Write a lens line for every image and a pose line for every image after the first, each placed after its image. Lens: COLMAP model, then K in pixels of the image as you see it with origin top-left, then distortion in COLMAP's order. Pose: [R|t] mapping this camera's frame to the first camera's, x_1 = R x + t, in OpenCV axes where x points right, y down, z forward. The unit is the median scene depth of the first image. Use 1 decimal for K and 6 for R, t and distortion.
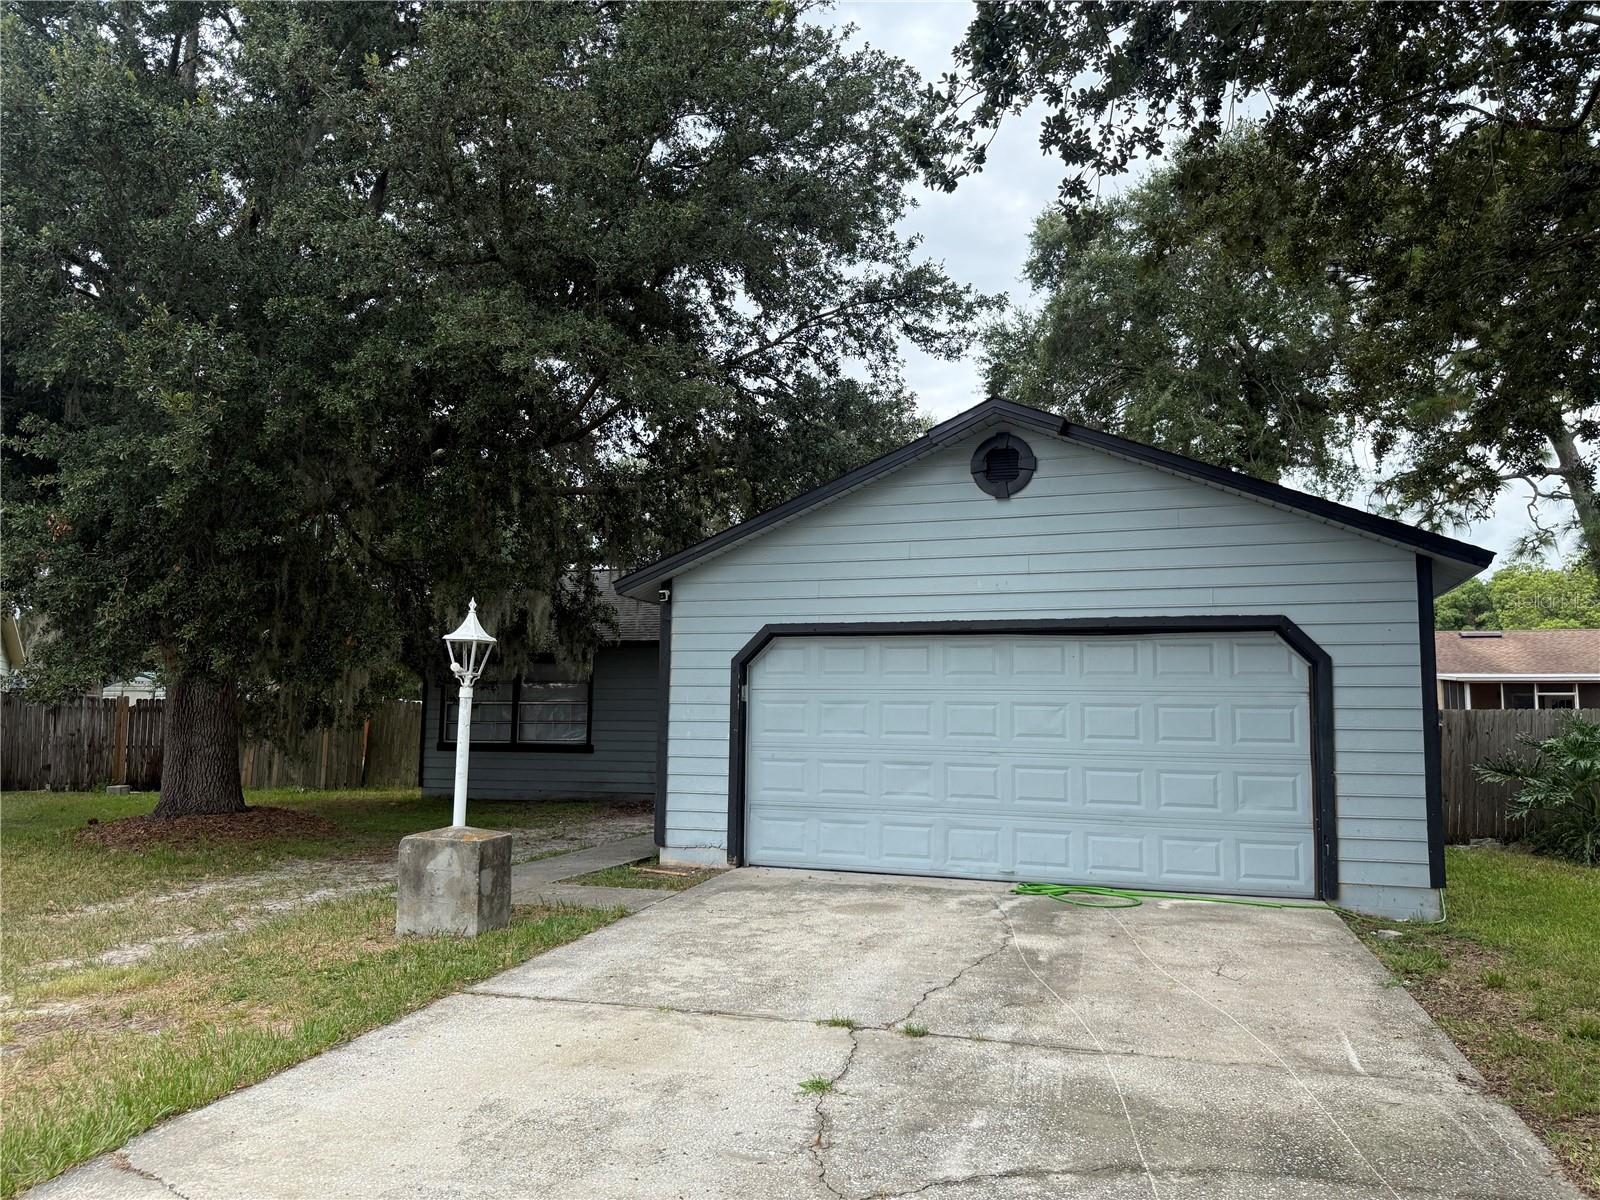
lens RADIAL K [[1156.4, 0, 800.2], [0, 1156.4, 572.5], [0, 0, 1]] dist [0.063752, -0.100248]
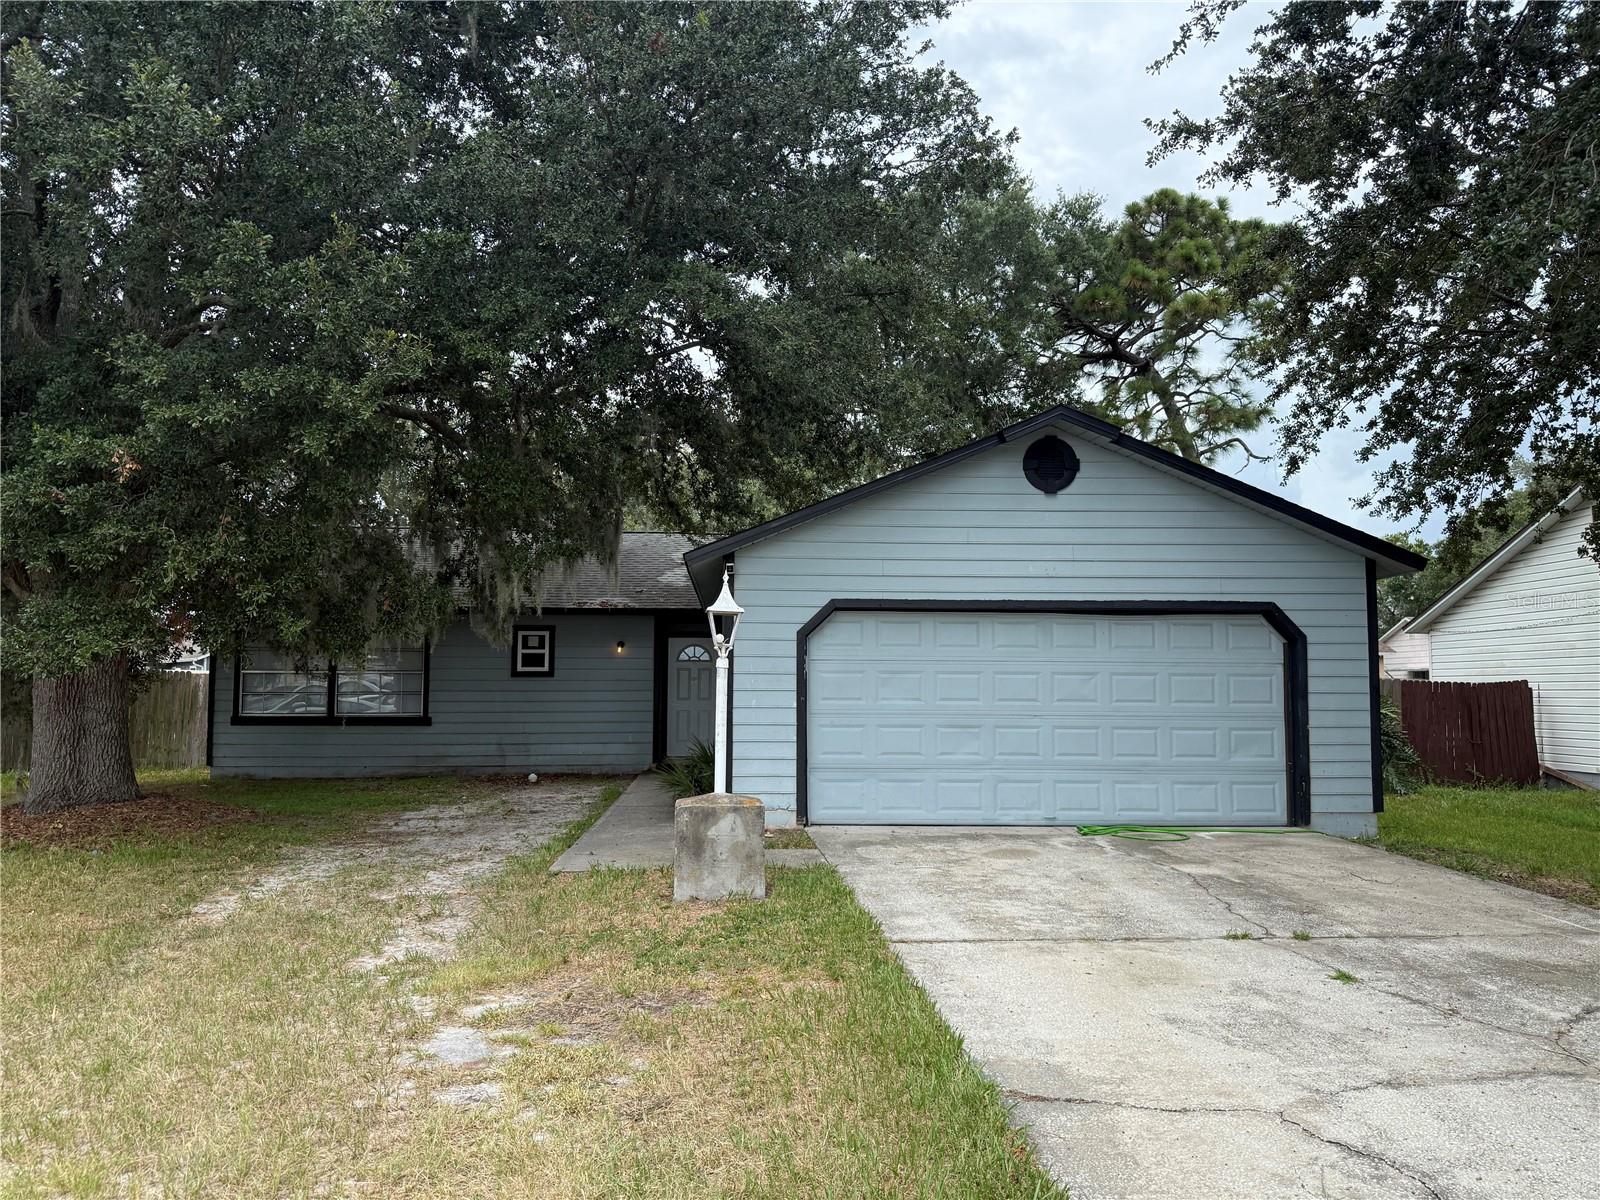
lens RADIAL K [[1136.1, 0, 800.0], [0, 1136.1, 600.0], [0, 0, 1]] dist [0.053939, -0.100756]
pose [[0.930108, 0.022534, 0.366593, -0.489980], [-0.040071, 0.998384, 0.040297, 0.005425], [-0.365093, -0.052170, 0.929508, 0.047961]]
